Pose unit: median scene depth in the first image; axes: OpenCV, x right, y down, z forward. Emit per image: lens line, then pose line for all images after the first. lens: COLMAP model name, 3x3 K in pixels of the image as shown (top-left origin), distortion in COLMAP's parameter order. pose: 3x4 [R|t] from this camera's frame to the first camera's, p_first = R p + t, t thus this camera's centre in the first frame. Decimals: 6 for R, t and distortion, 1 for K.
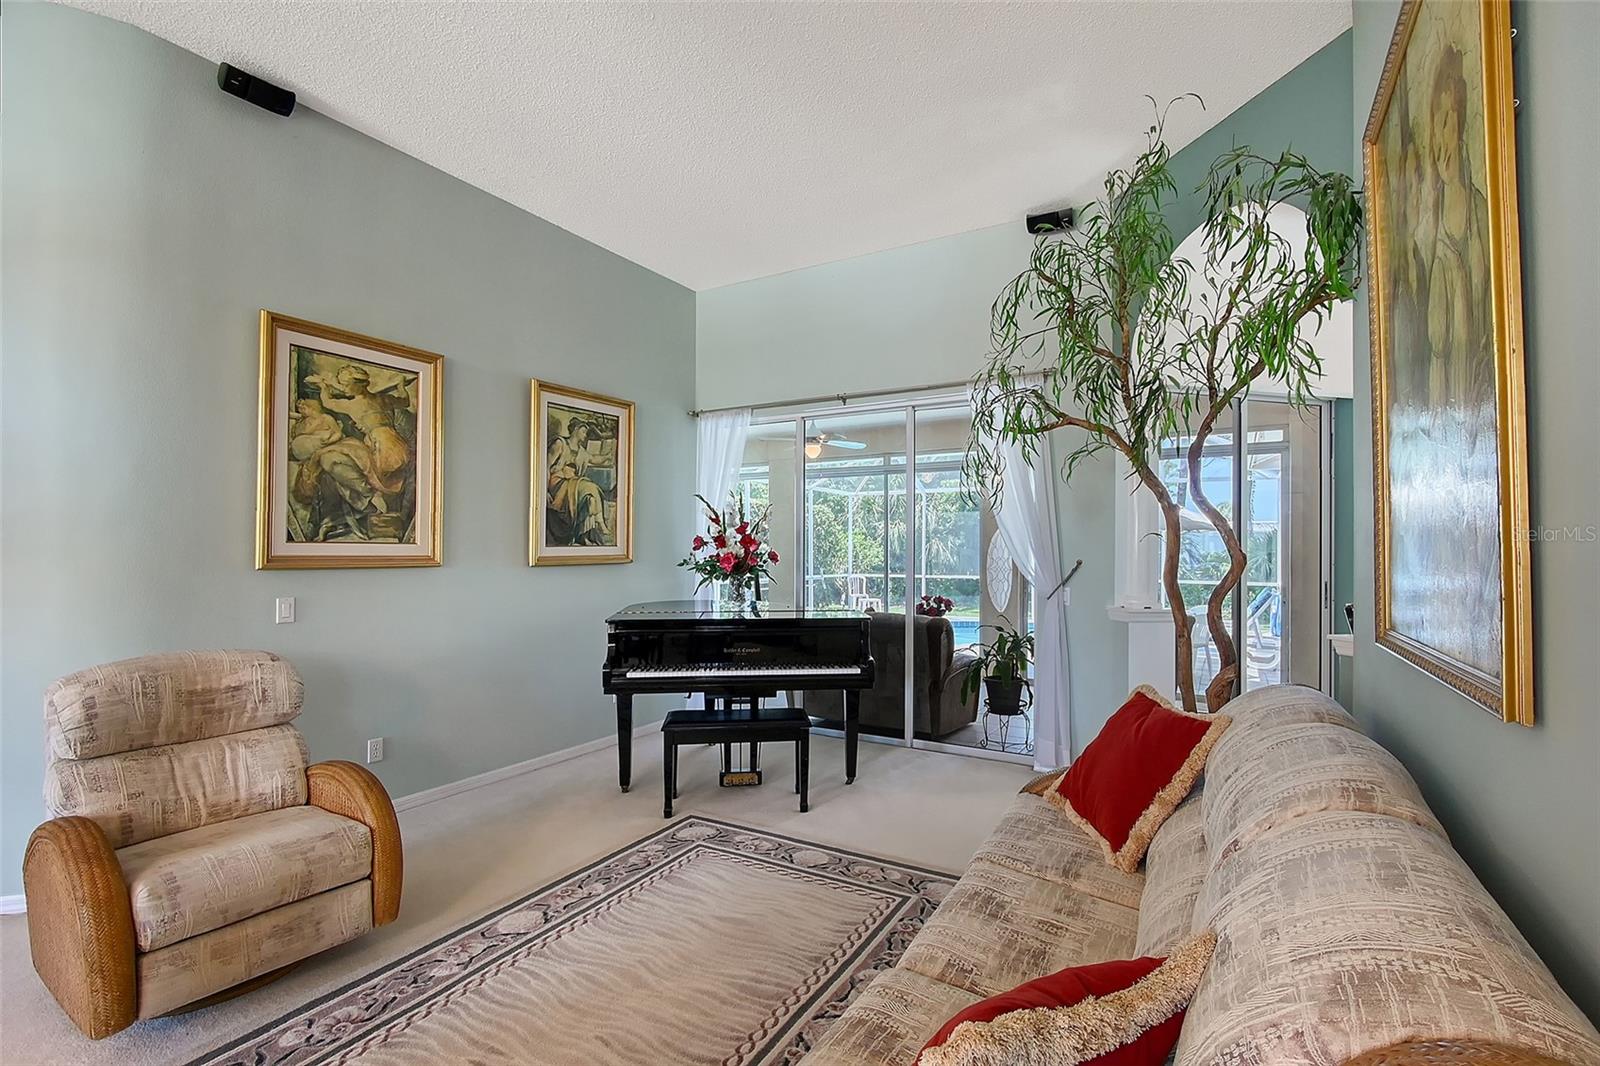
lens RADIAL K [[715.8, 0, 844.8], [0, 715.8, 538.9], [0, 0, 1]] dist [-0.001616, -0.000681]
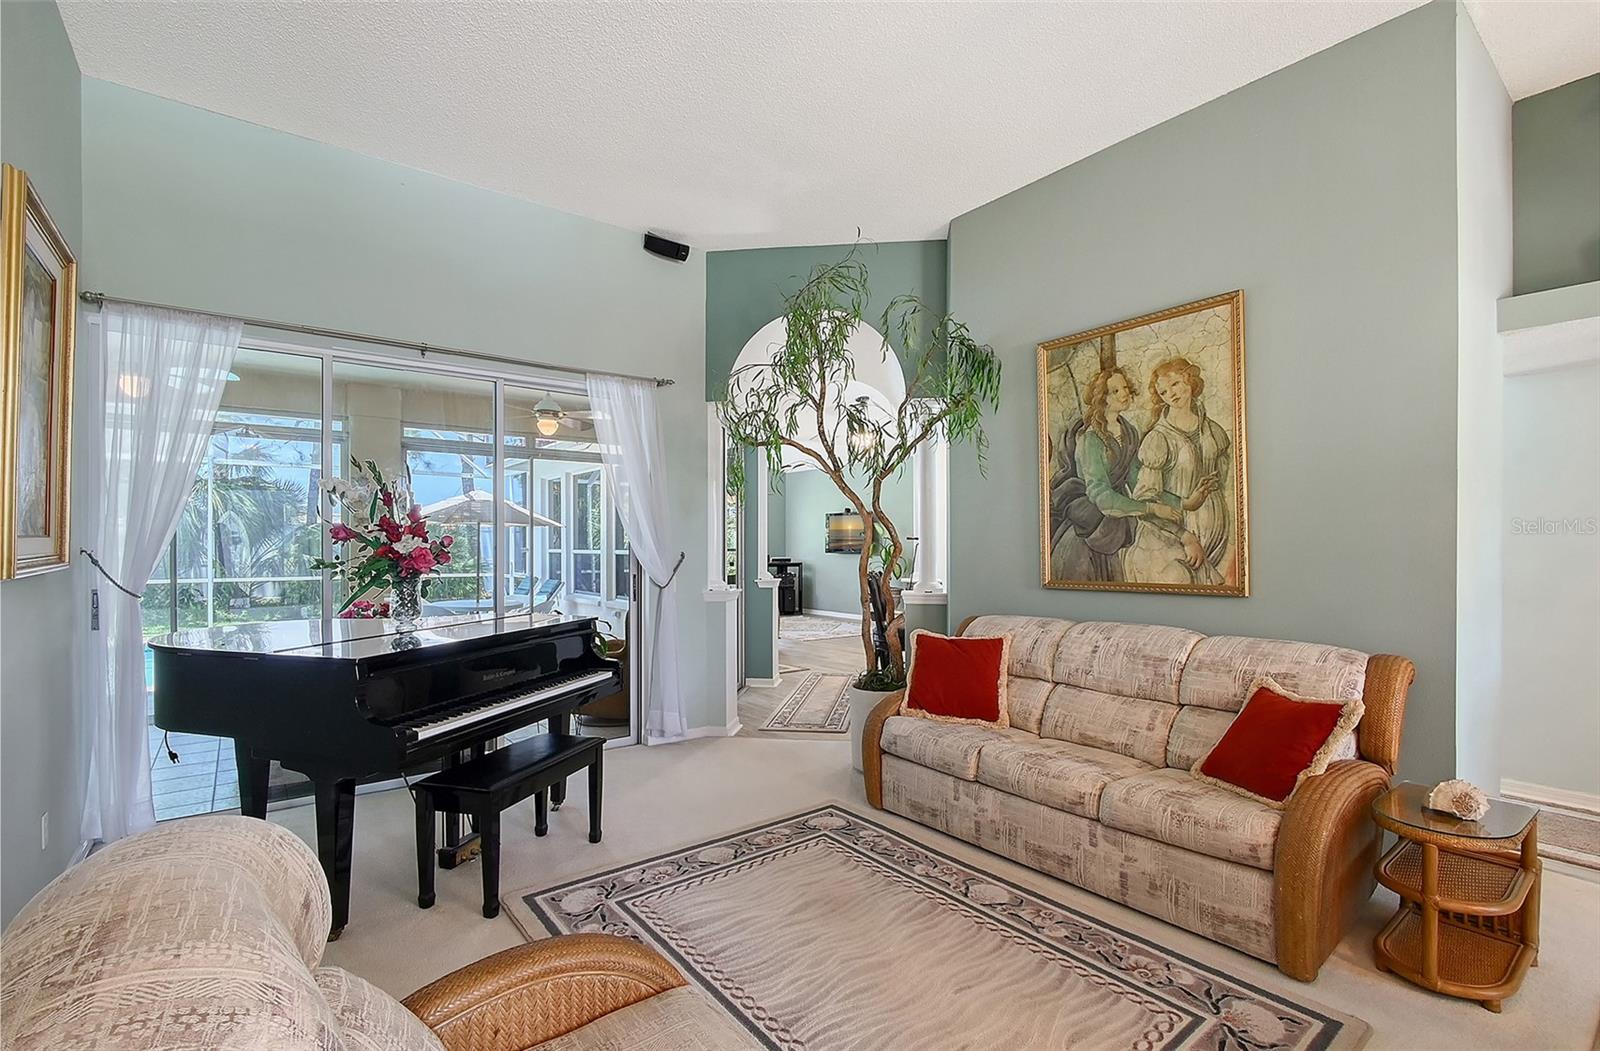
lens RADIAL K [[715.8, 0, 809.2], [0, 715.8, 550.5], [0, 0, 1]] dist [-0.001616, -0.000681]
pose [[0.394006, -0.010692, 0.919045, -0.792516], [-0.009468, 0.999832, 0.015691, 0.008000], [-0.919059, -0.014884, 0.393839, 0.439408]]
